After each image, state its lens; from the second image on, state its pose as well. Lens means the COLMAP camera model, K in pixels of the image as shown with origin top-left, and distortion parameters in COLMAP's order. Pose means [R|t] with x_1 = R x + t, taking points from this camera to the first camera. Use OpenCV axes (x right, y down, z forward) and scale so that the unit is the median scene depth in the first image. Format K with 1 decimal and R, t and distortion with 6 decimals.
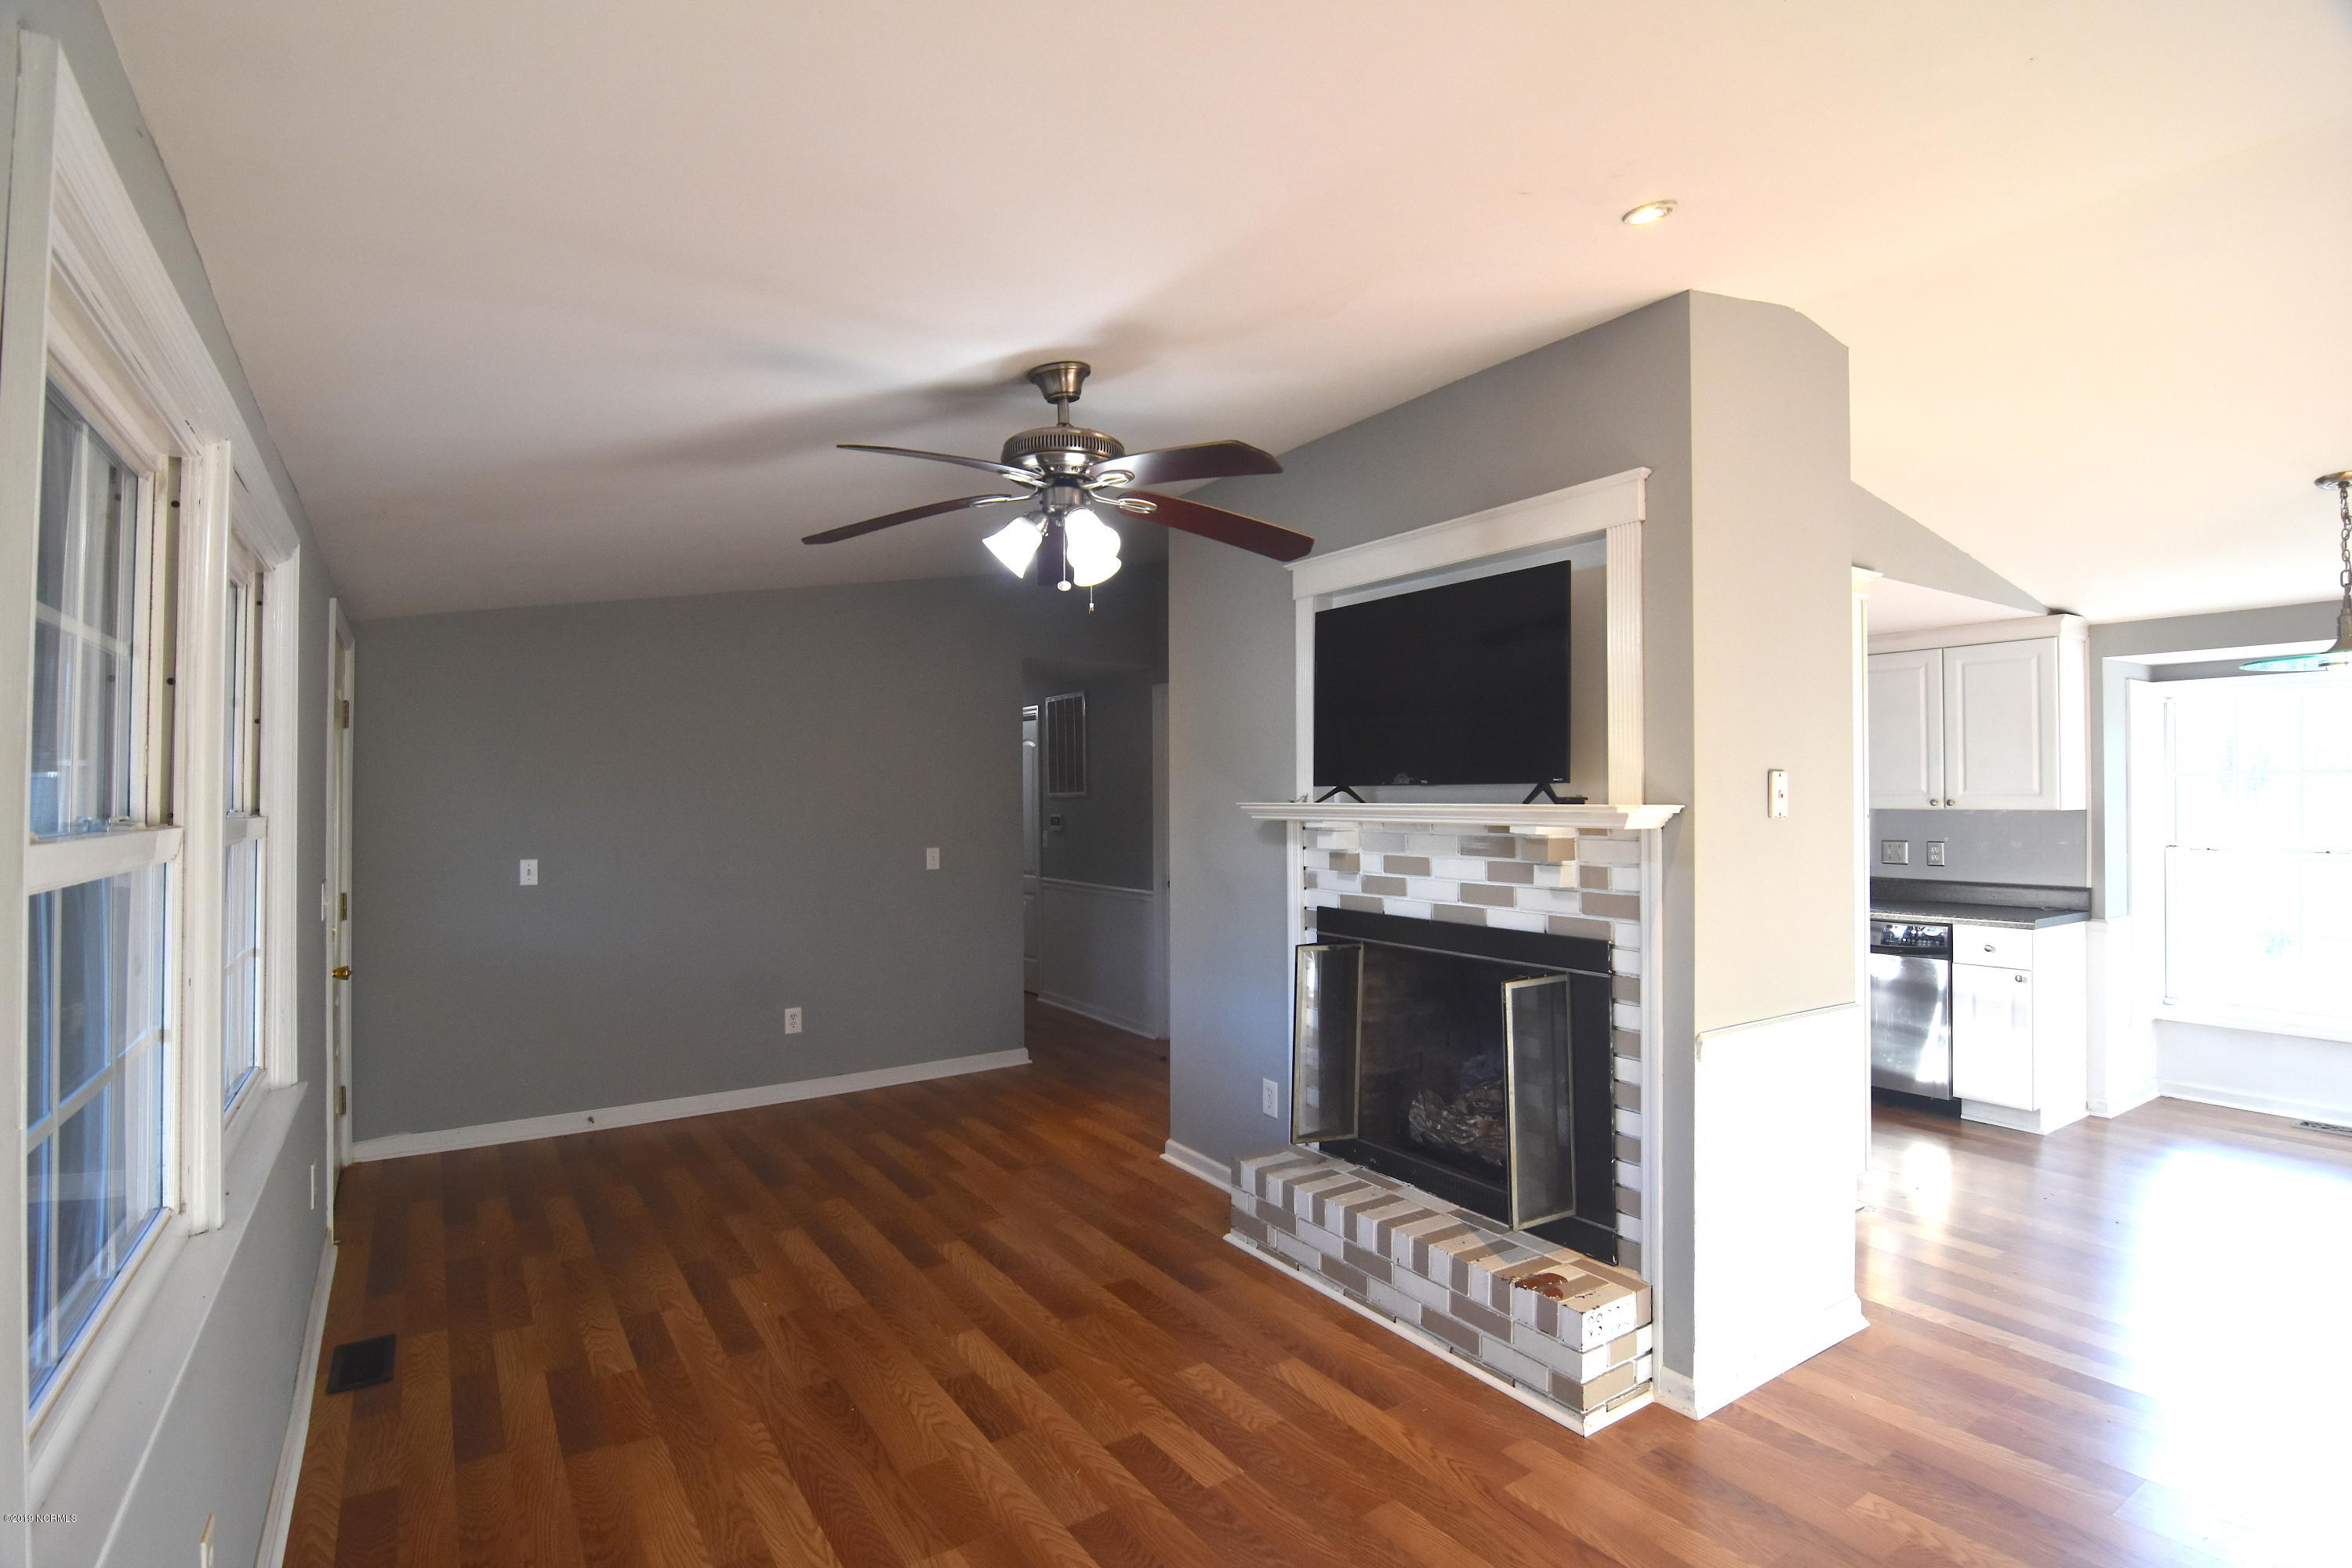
lens RADIAL K [[1128.6, 0, 1173.9], [0, 1128.6, 784.4], [0, 0, 1]] dist [-0.004983, -0.013361]
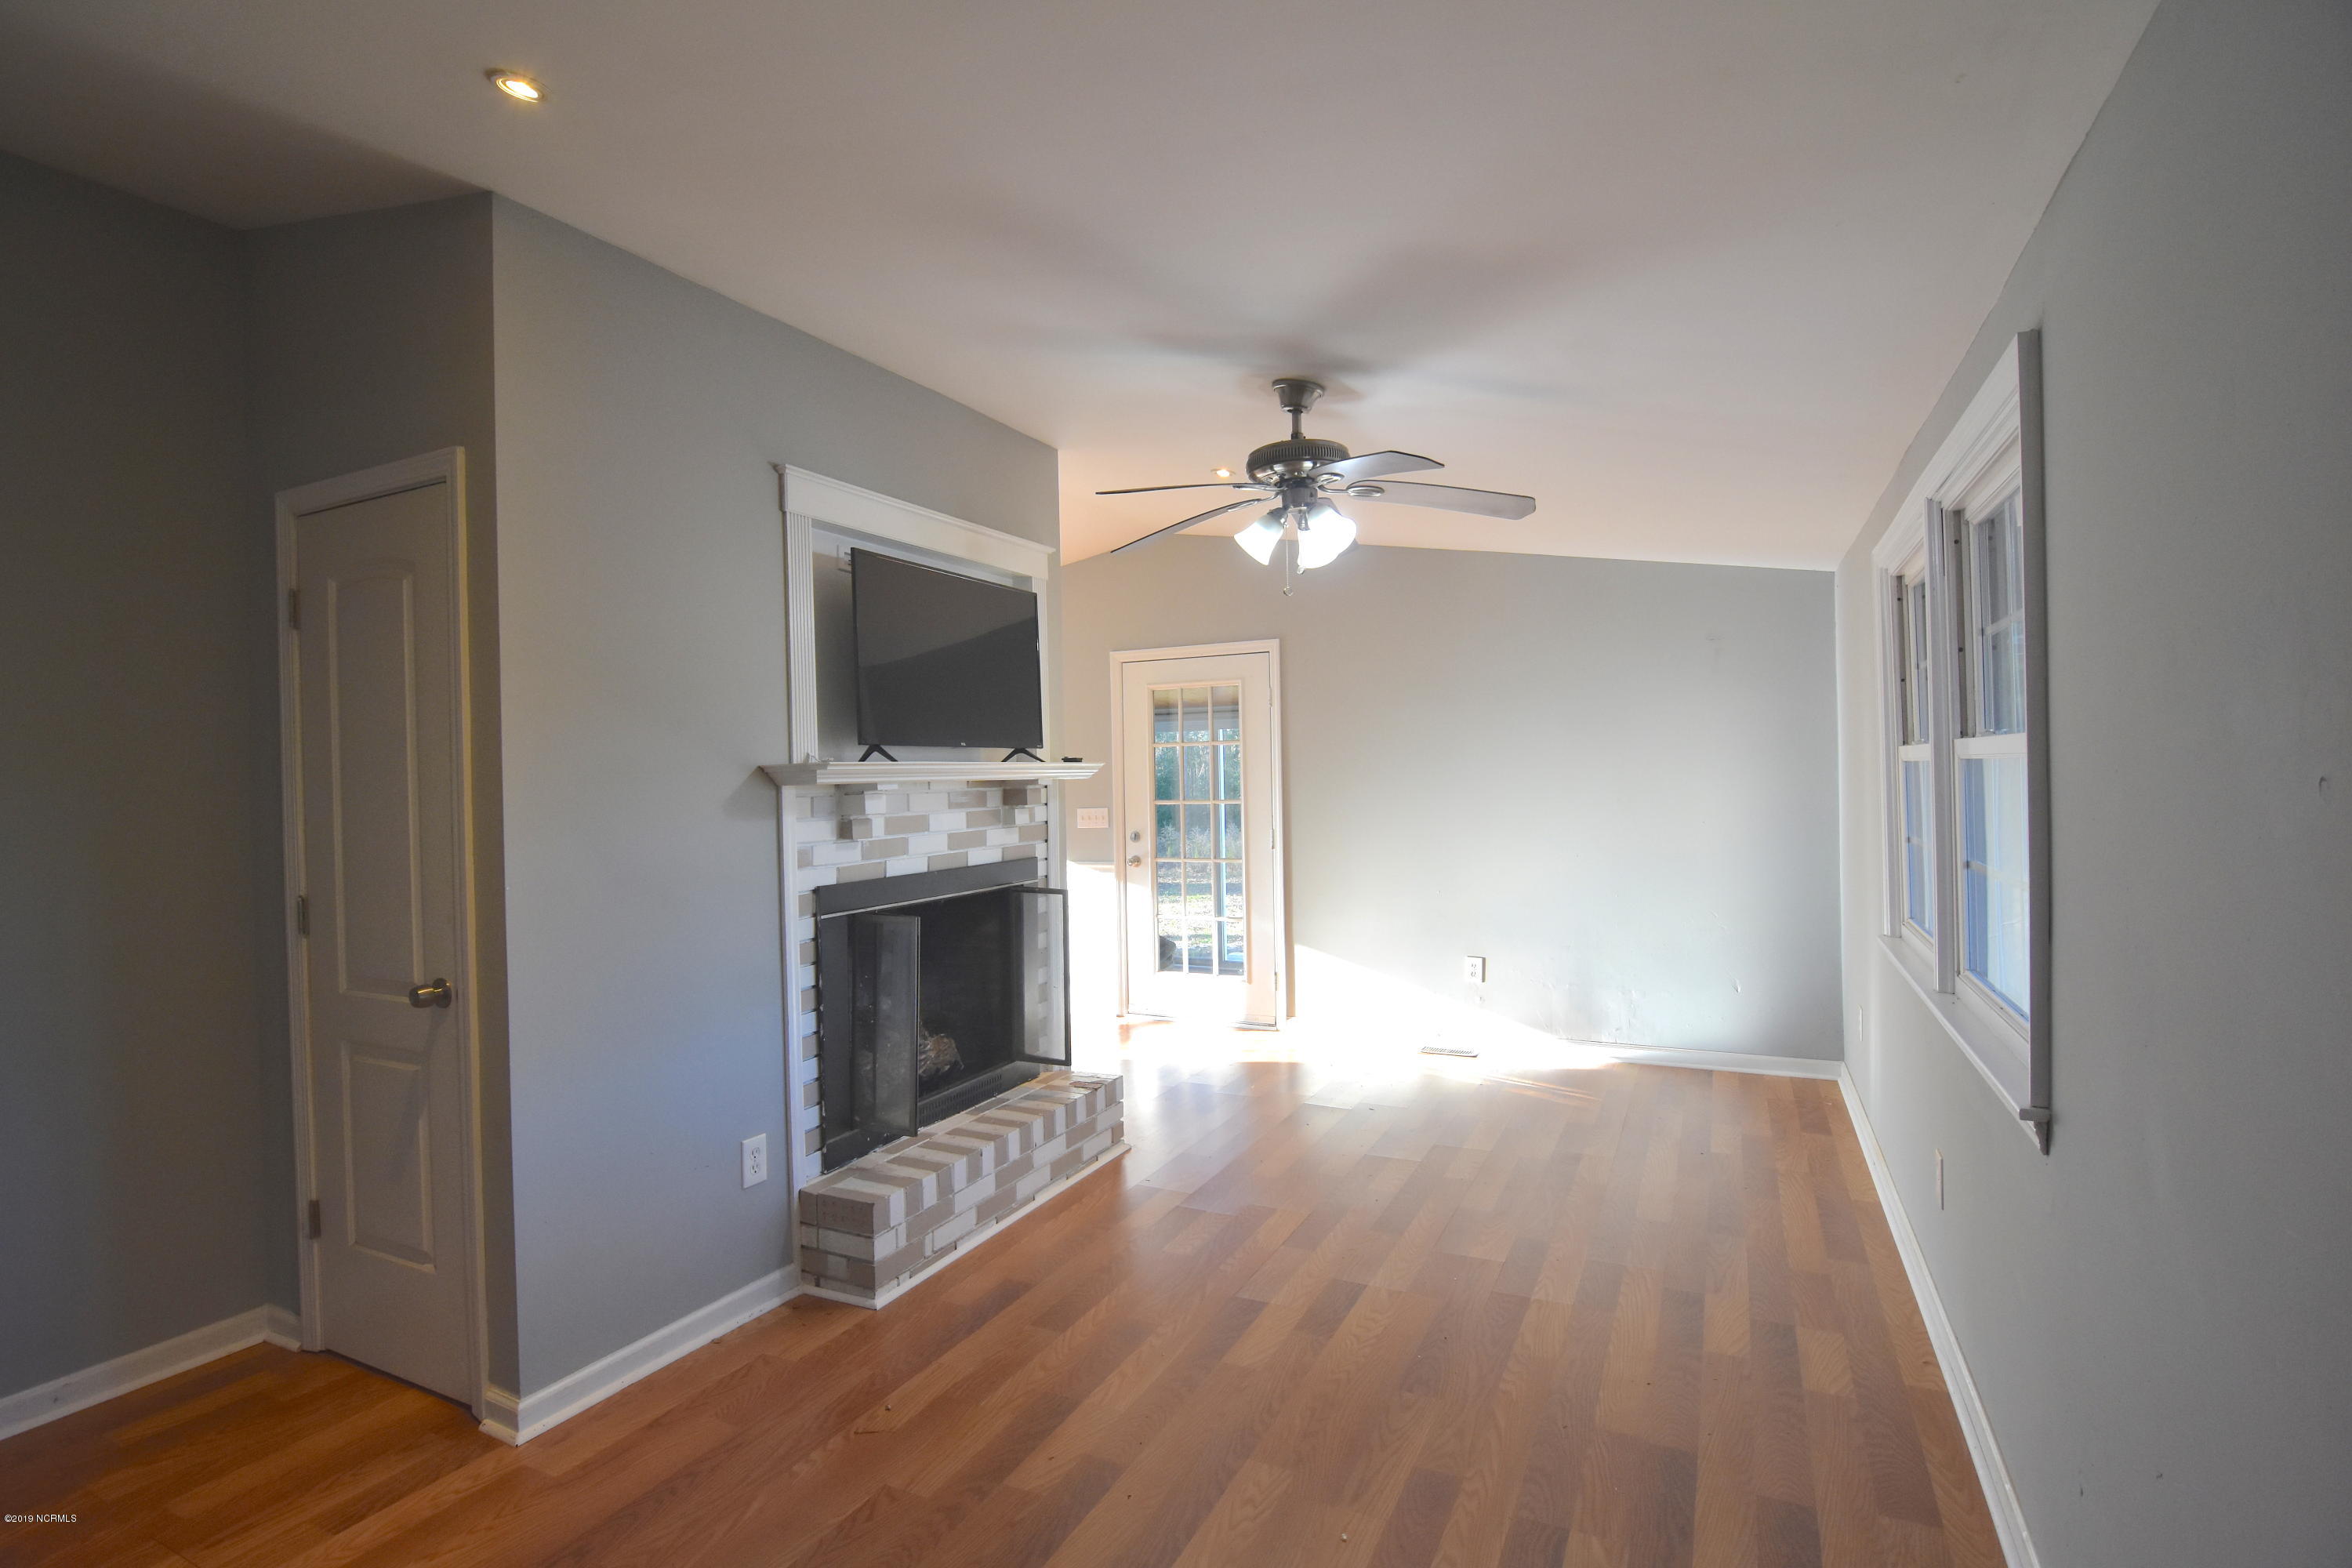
lens RADIAL K [[1128.6, 0, 1173.9], [0, 1128.6, 784.4], [0, 0, 1]] dist [-0.004983, -0.013361]
pose [[-0.505735, 0.008123, 0.862651, -0.837494], [0.014727, 0.999891, -0.000781, 0.041170], [-0.862563, 0.012309, -0.505799, 1.360548]]
